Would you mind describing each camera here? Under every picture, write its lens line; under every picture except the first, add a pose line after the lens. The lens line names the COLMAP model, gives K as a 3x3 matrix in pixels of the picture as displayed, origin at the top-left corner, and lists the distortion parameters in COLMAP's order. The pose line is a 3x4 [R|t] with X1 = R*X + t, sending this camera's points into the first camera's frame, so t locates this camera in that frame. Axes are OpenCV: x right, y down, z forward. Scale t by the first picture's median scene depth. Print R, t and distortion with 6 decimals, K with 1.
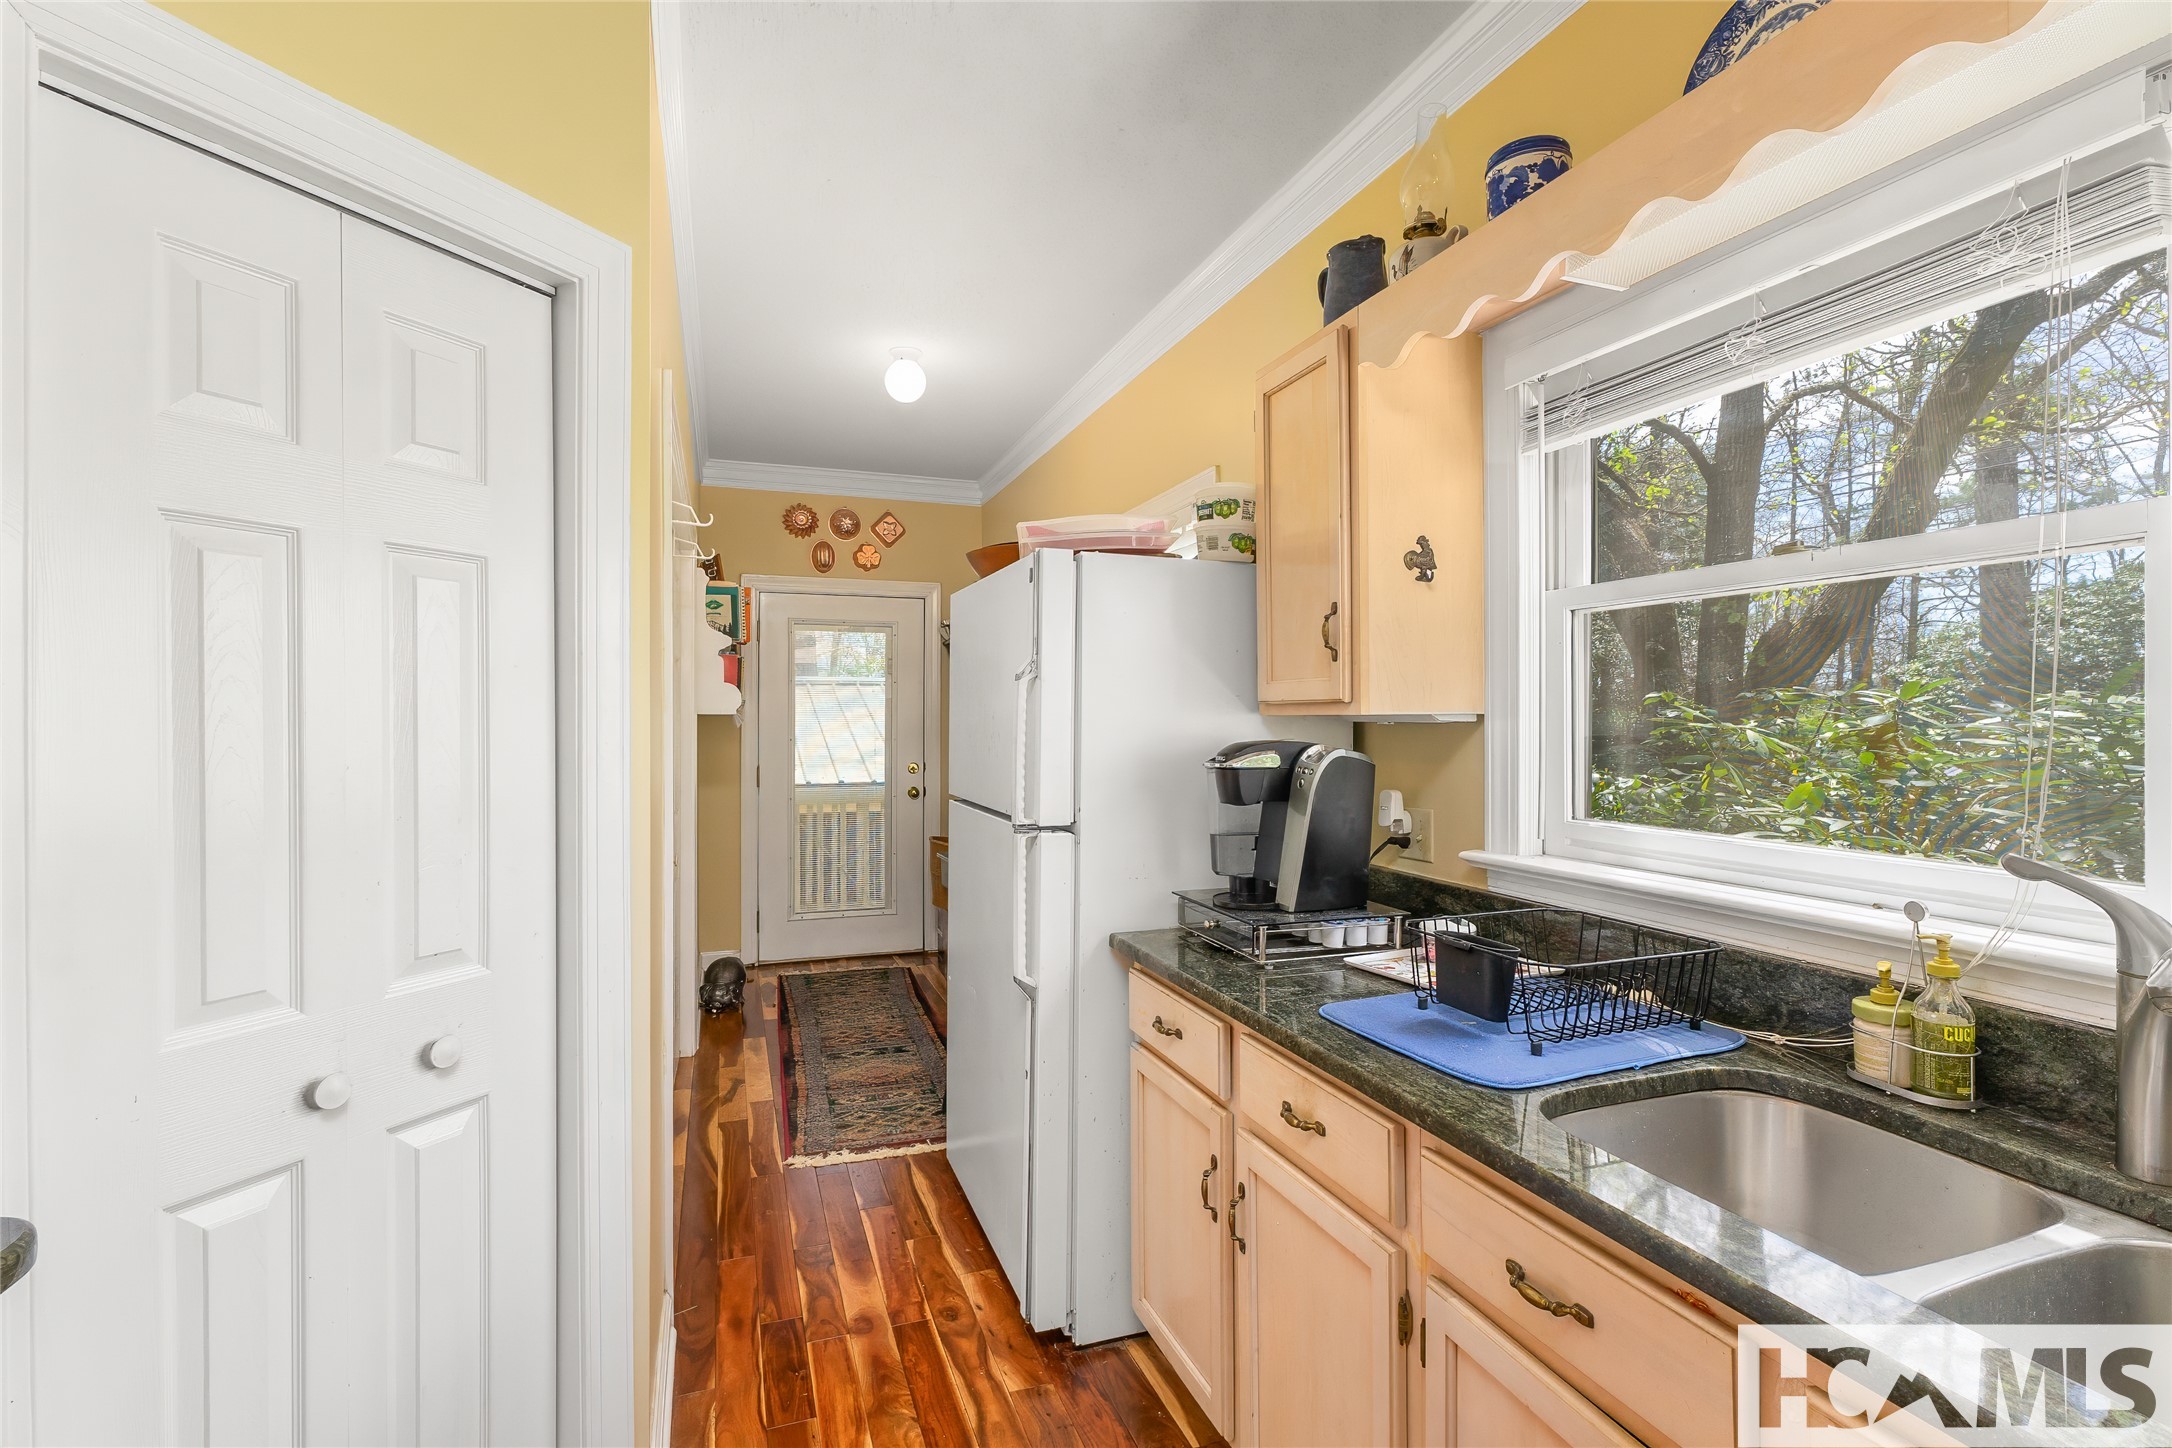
lens RADIAL K [[987.8, 0, 1079.7], [0, 987.8, 717.9], [0, 0, 1]] dist [-0.012243, -0.001022]
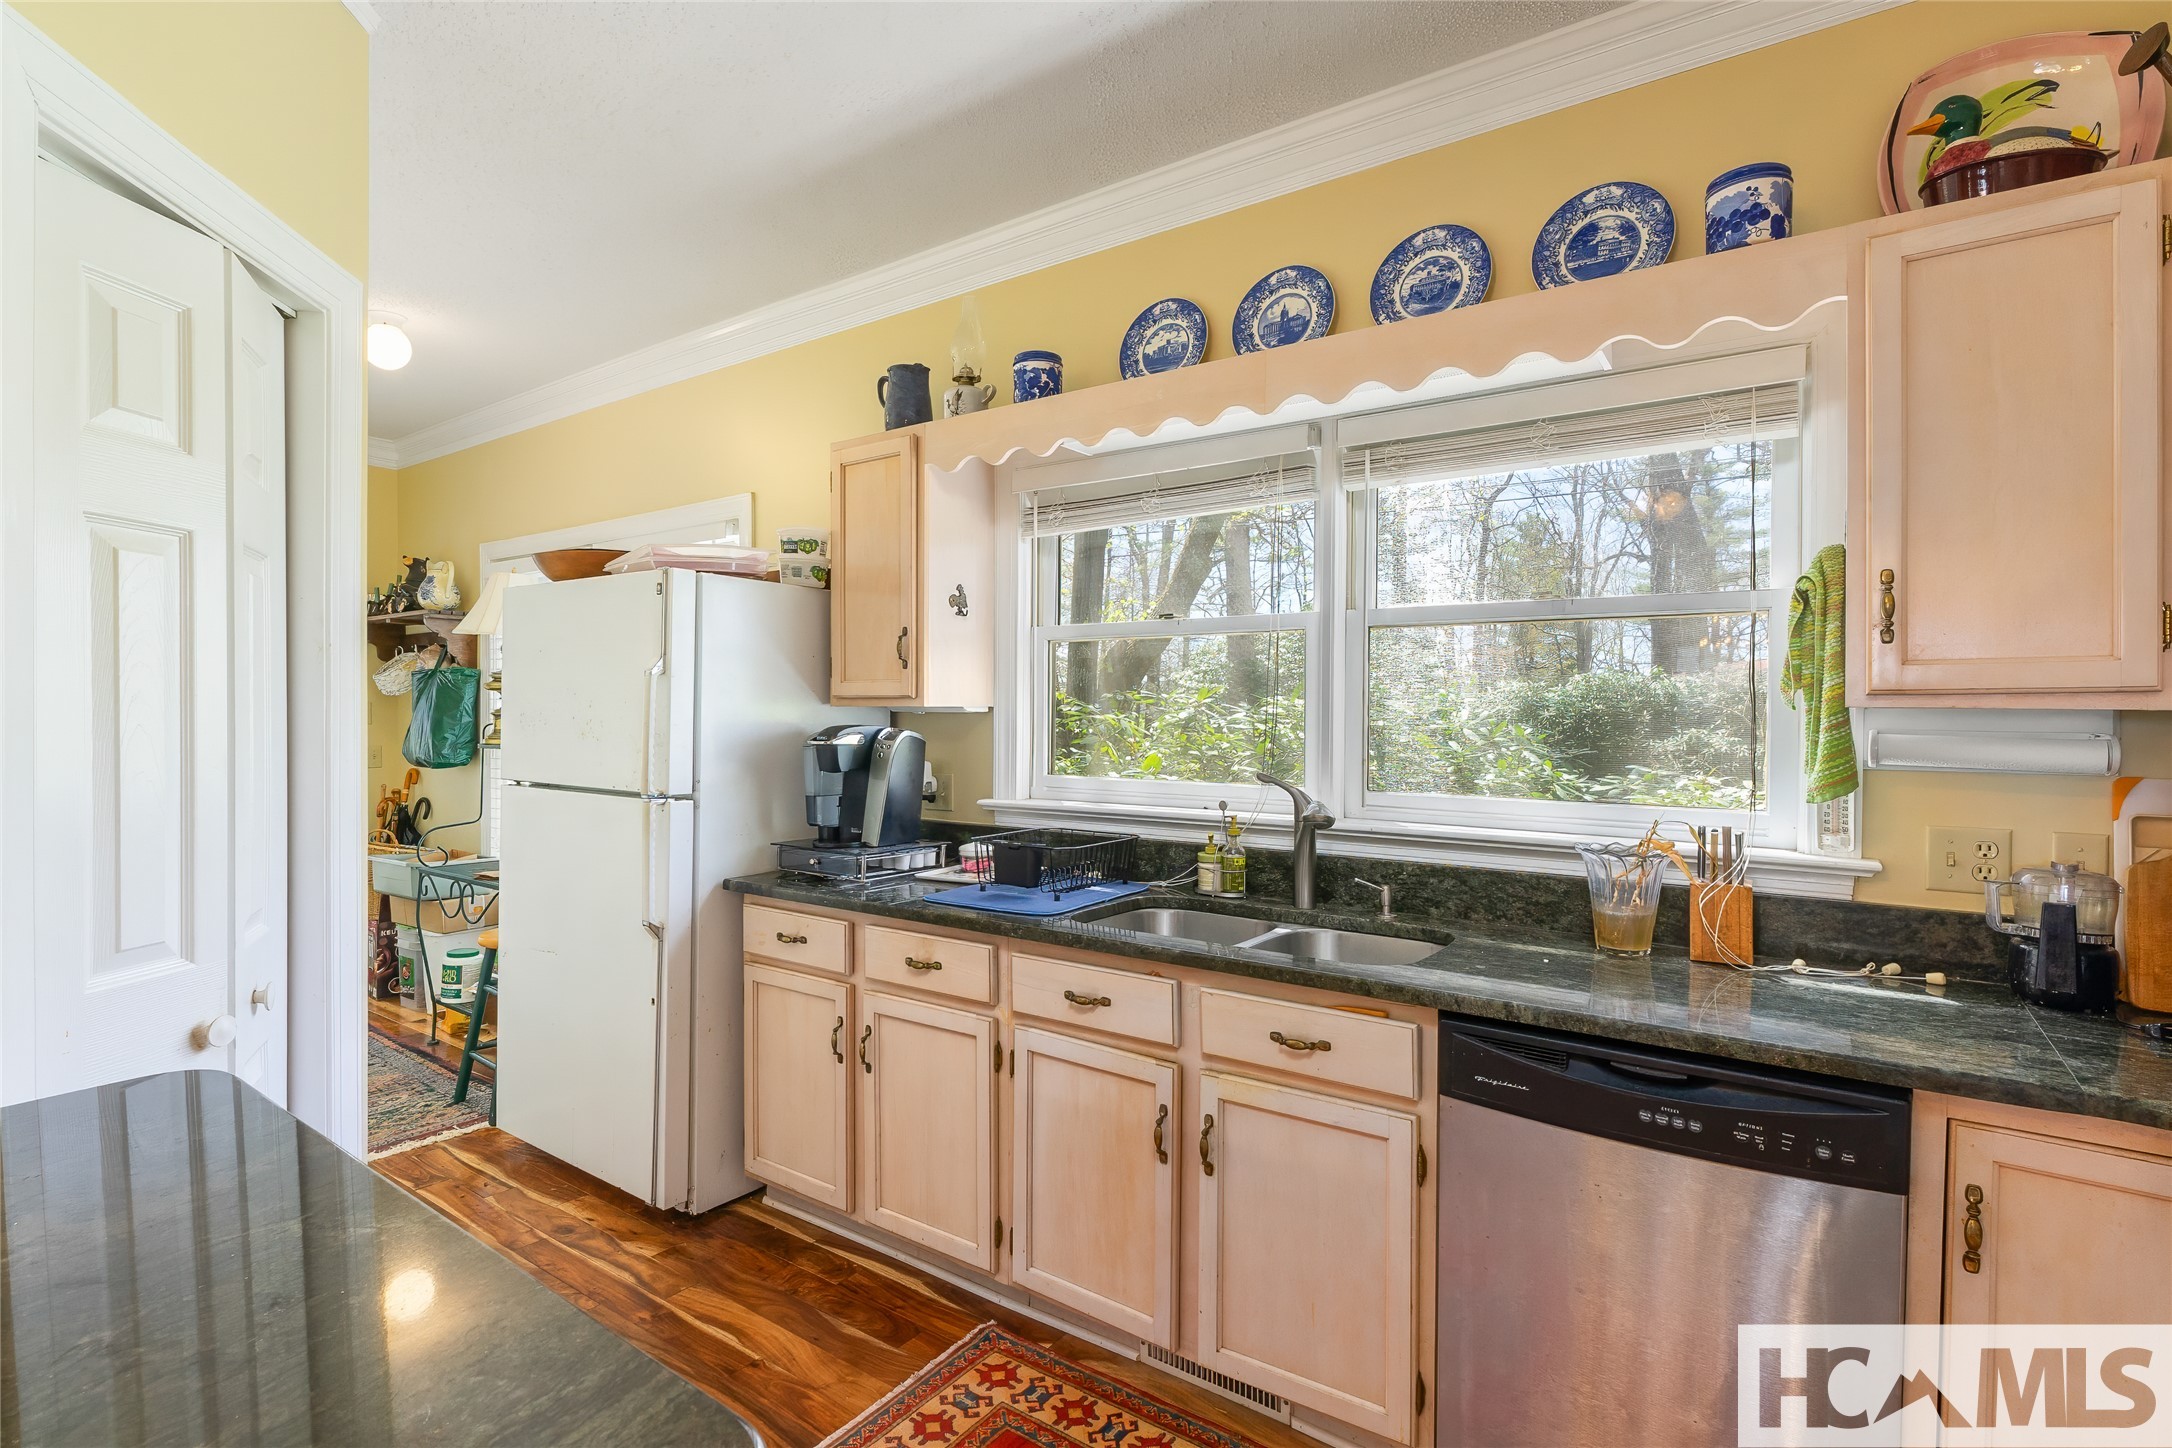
lens RADIAL K [[987.8, 0, 1098.6], [0, 987.8, 722.9], [0, 0, 1]] dist [-0.012243, -0.001022]
pose [[0.810096, 0.001504, 0.586295, -0.349142], [-0.008288, 0.999926, 0.008886, 0.005647], [-0.586238, -0.012058, 0.810049, -0.317273]]
